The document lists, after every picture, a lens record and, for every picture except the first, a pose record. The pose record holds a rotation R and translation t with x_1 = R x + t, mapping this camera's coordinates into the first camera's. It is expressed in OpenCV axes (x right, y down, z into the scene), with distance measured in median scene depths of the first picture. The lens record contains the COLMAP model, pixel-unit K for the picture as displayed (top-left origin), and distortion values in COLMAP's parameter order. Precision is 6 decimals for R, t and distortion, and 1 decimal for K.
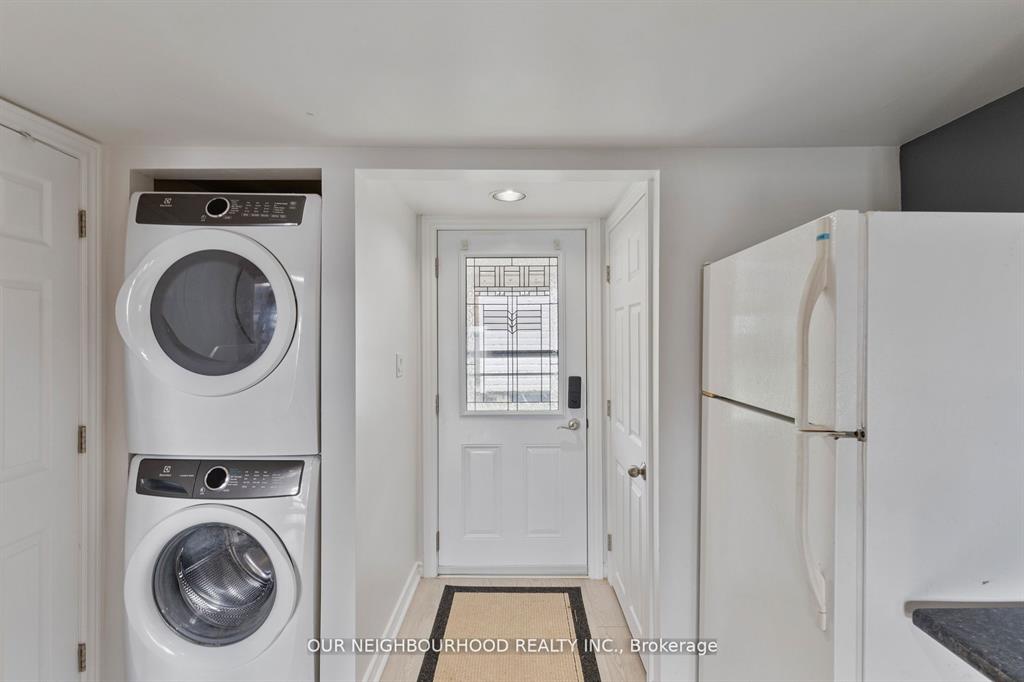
lens RADIAL K [[490.7, 0, 515.1], [0, 490.7, 338.5], [0, 0, 1]] dist [0.000746, 0.001944]
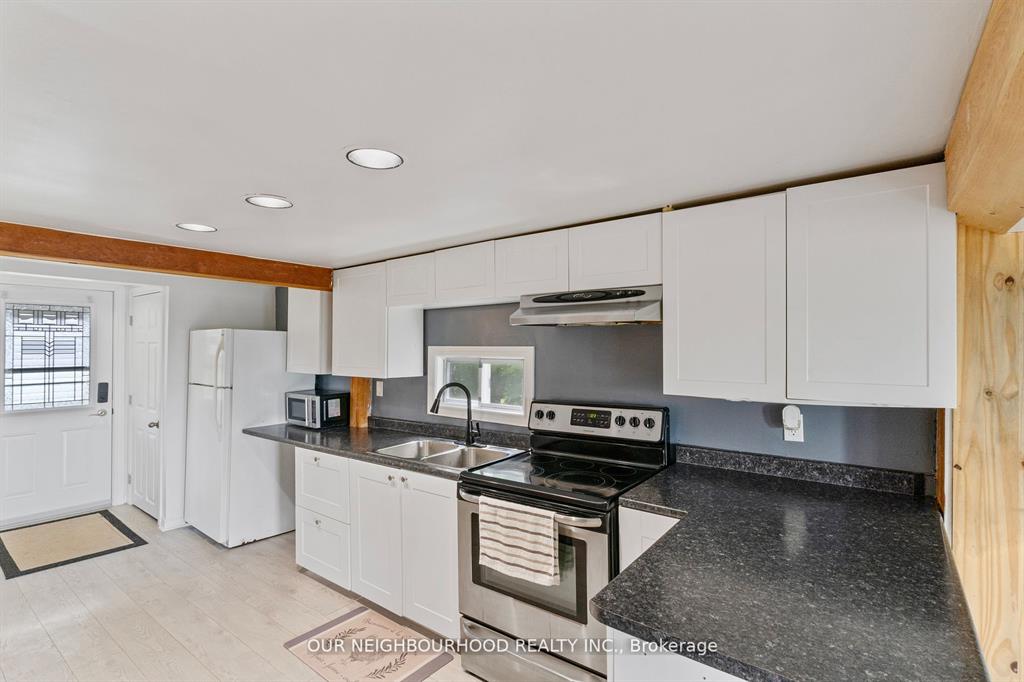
lens RADIAL K [[490.7, 0, 519.8], [0, 490.7, 339.9], [0, 0, 1]] dist [0.000746, 0.001944]
pose [[0.605813, 0.013091, 0.795499, -0.329275], [-0.001936, 0.999886, -0.014980, -0.040220], [-0.795605, 0.007535, 0.605769, -1.043116]]
